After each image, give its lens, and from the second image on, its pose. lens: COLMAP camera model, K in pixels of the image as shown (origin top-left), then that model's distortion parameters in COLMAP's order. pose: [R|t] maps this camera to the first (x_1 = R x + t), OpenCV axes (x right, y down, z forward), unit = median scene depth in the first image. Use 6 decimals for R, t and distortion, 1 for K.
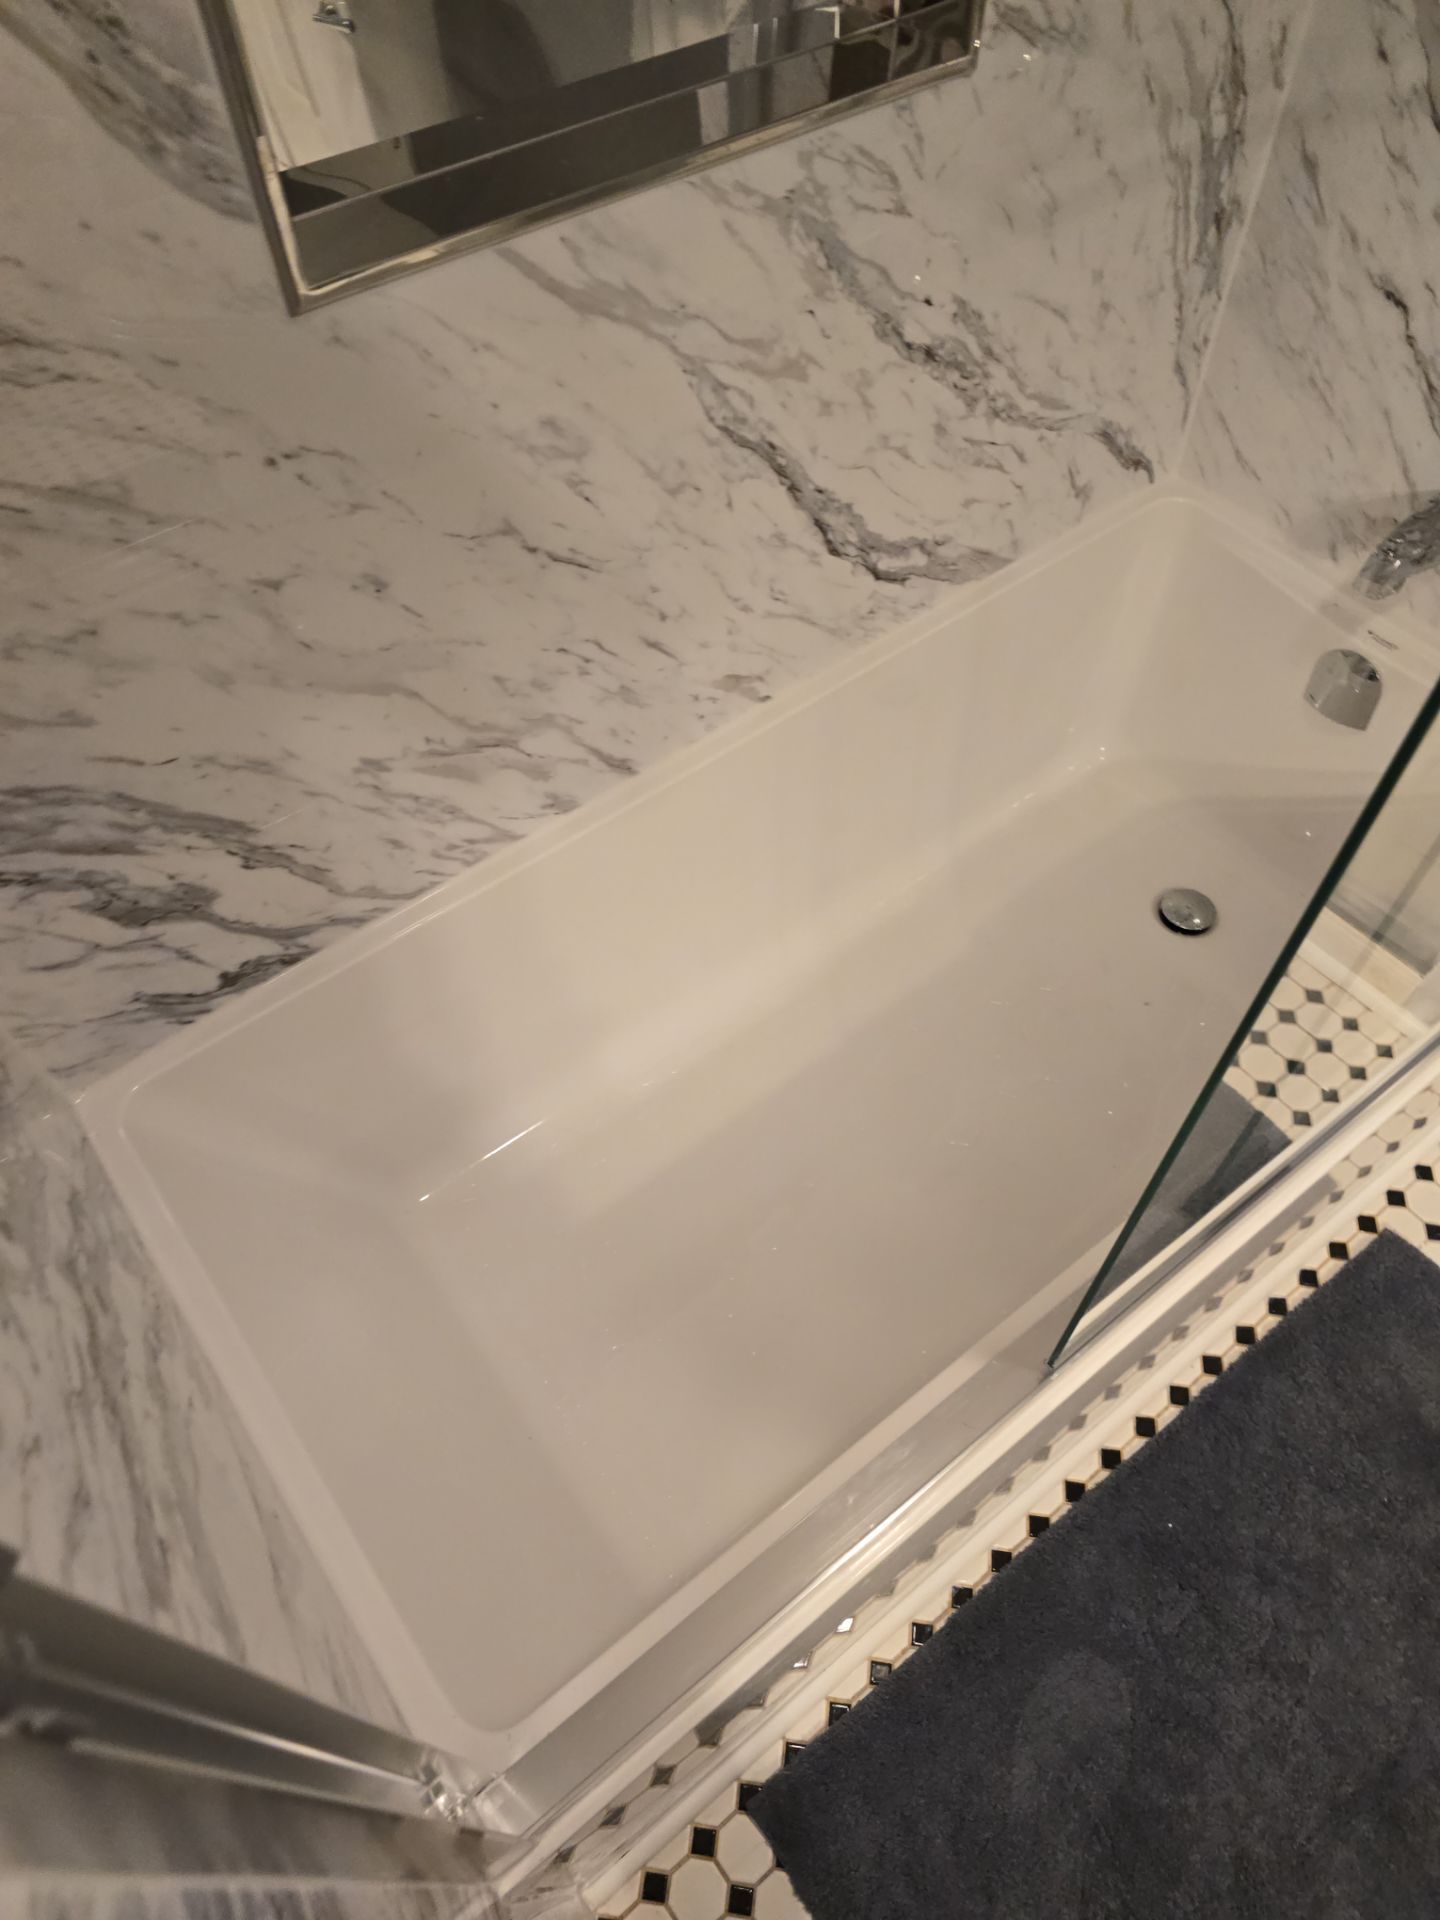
lens RADIAL K [[1292.8, 0, 714.6], [0, 1292.8, 963.2], [0, 0, 1]] dist [0.037812, -0.028501]
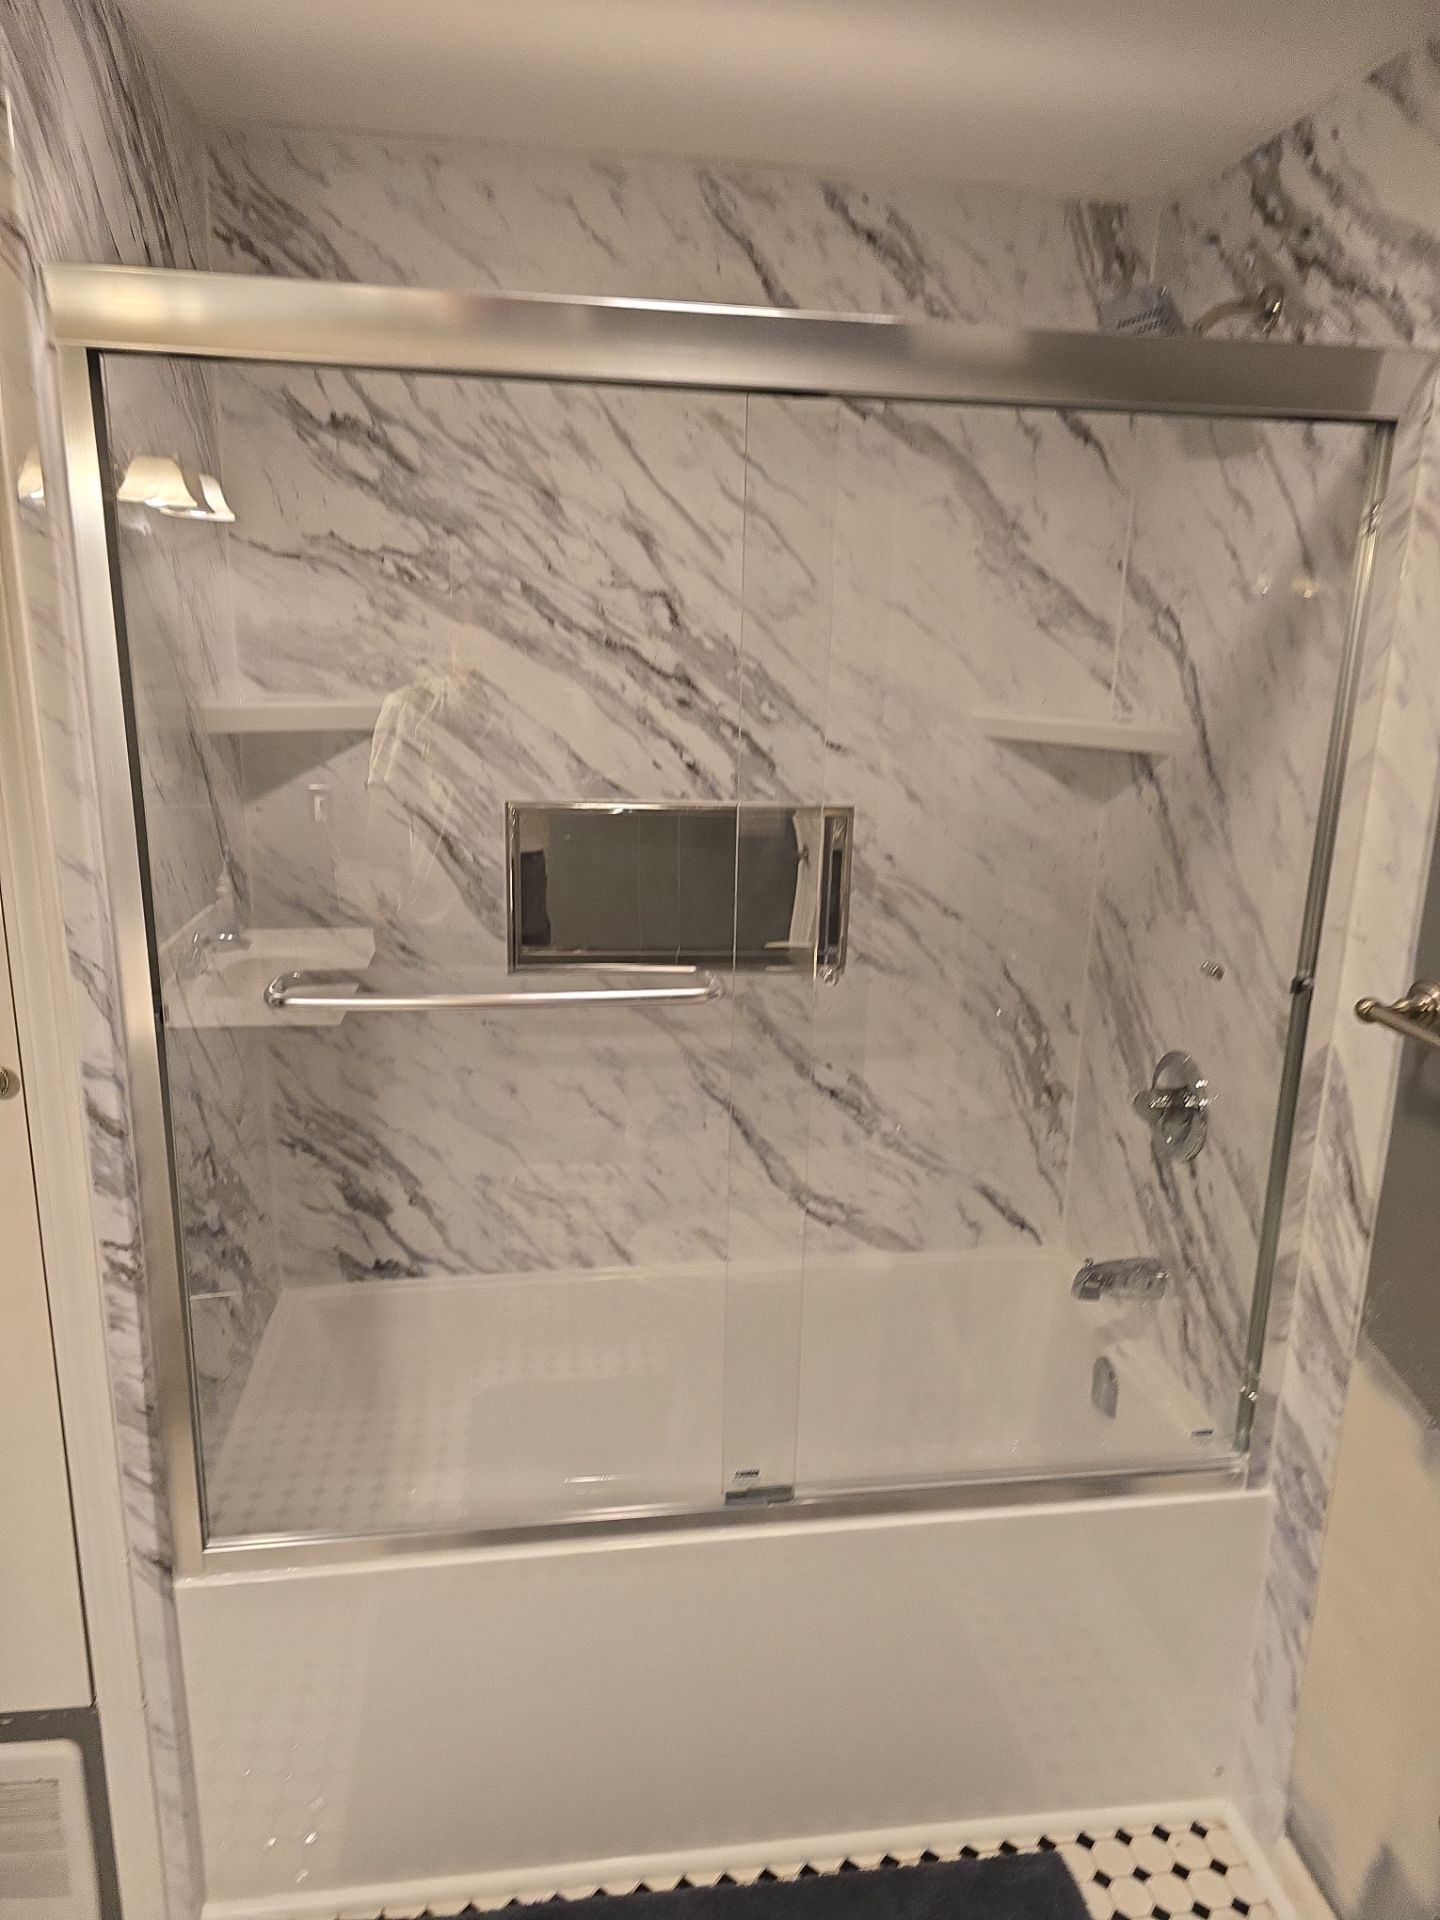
lens RADIAL K [[1287.9, 0, 715.9], [0, 1287.9, 957.7], [0, 0, 1]] dist [0.062669, -0.064290]
pose [[0.869111, 0.156470, -0.469215, 0.832841], [-0.424685, 0.722364, -0.545741, 0.482783], [0.253552, 0.673578, 0.694265, -0.491406]]
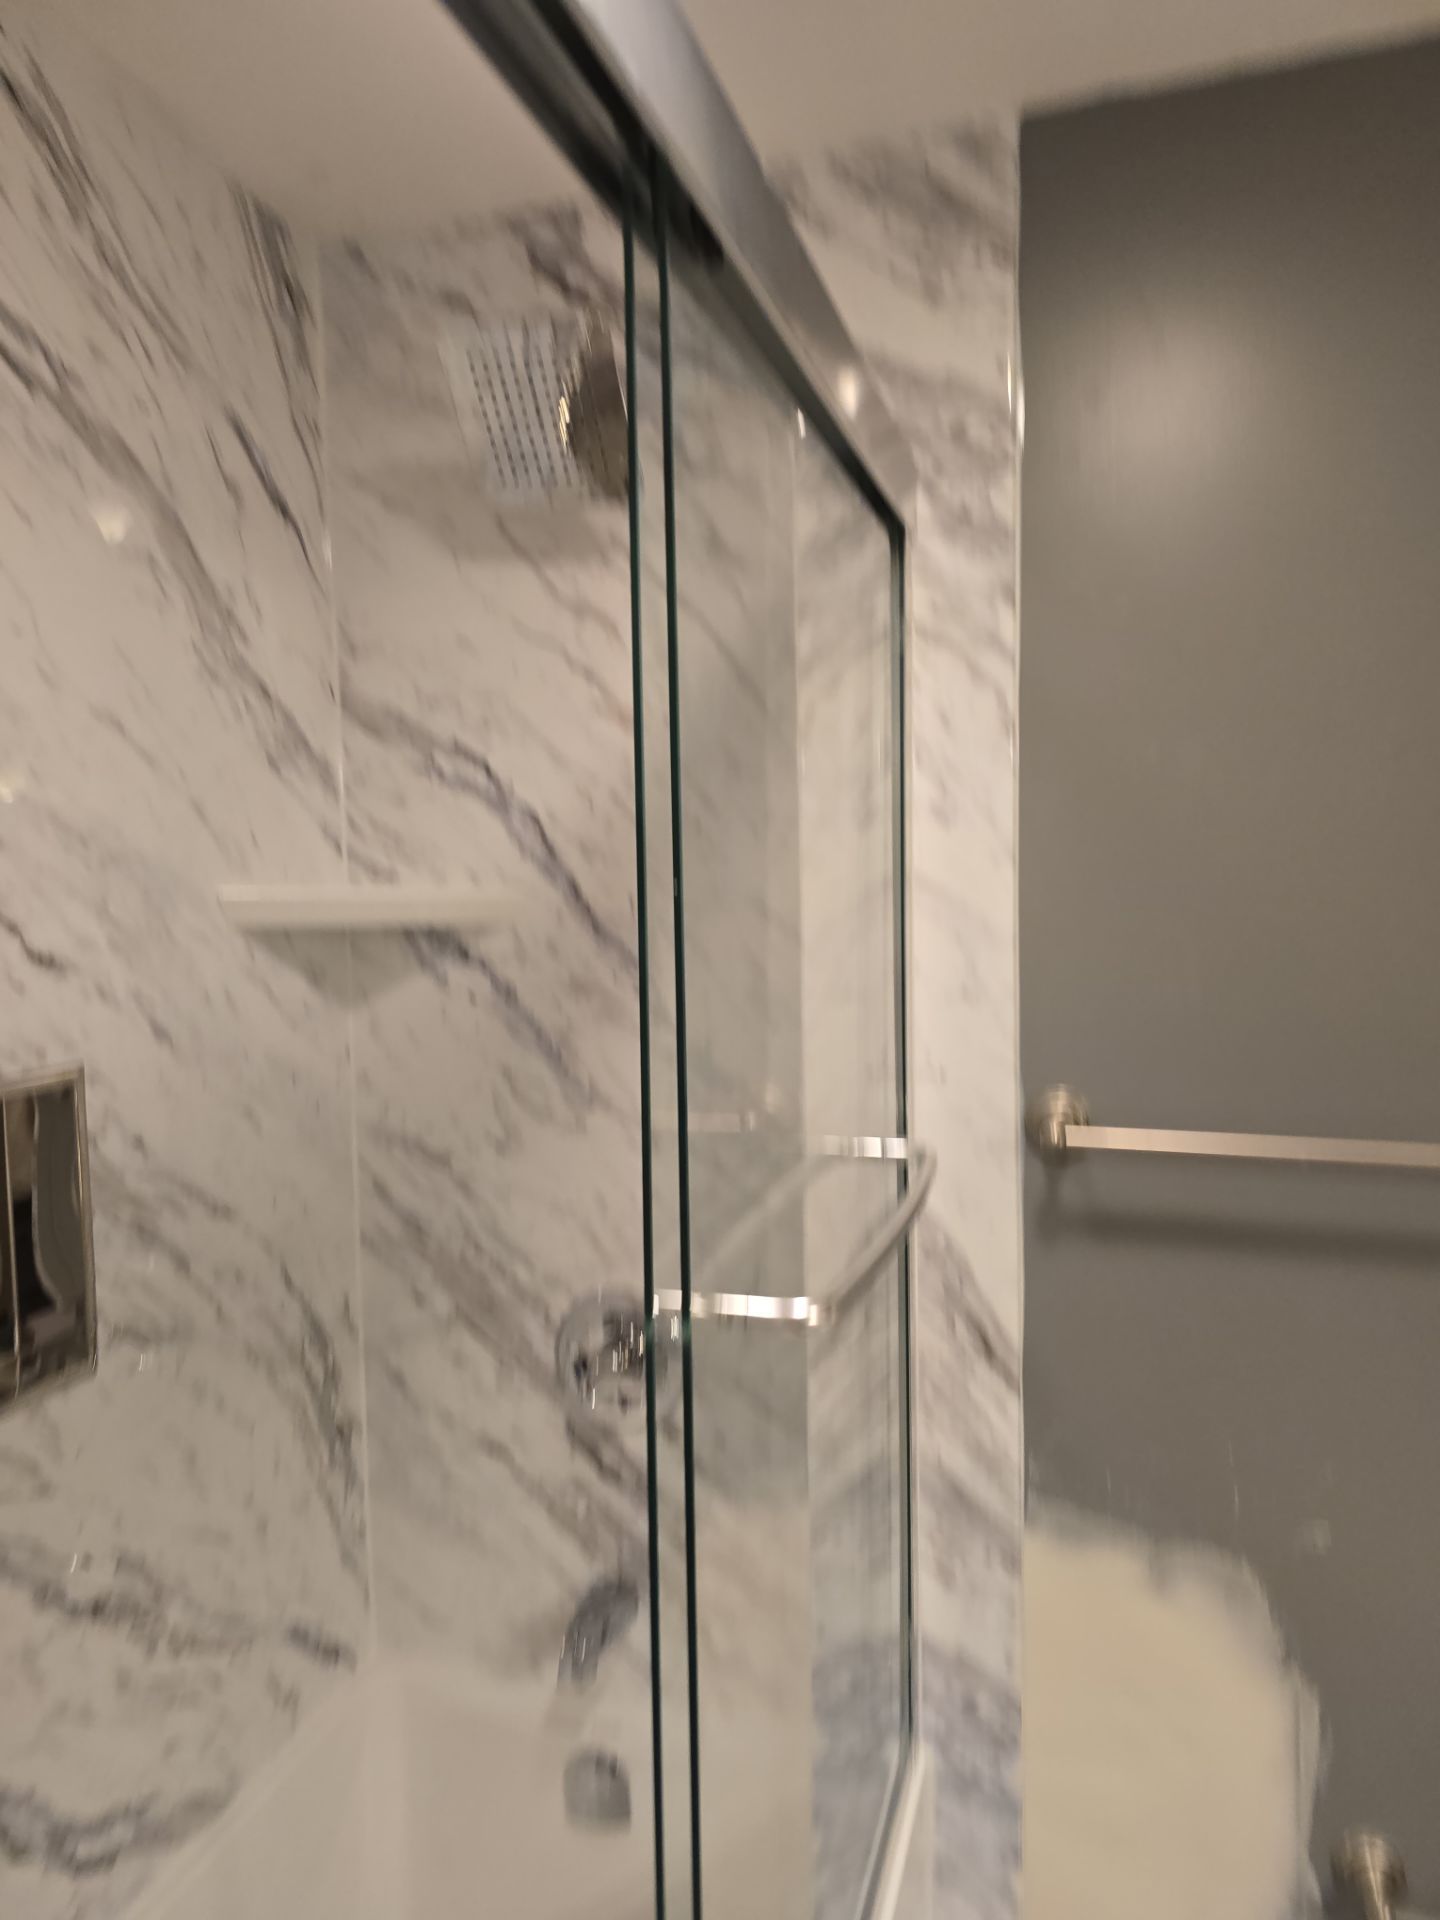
lens RADIAL K [[1298.5, 0, 742.5], [0, 1298.5, 947.0], [0, 0, 1]] dist [0.044259, -0.037835]
pose [[0.803642, -0.029243, 0.594394, -0.025340], [0.485126, 0.610695, -0.625862, 0.102889], [-0.344692, 0.791325, 0.504967, -0.105862]]
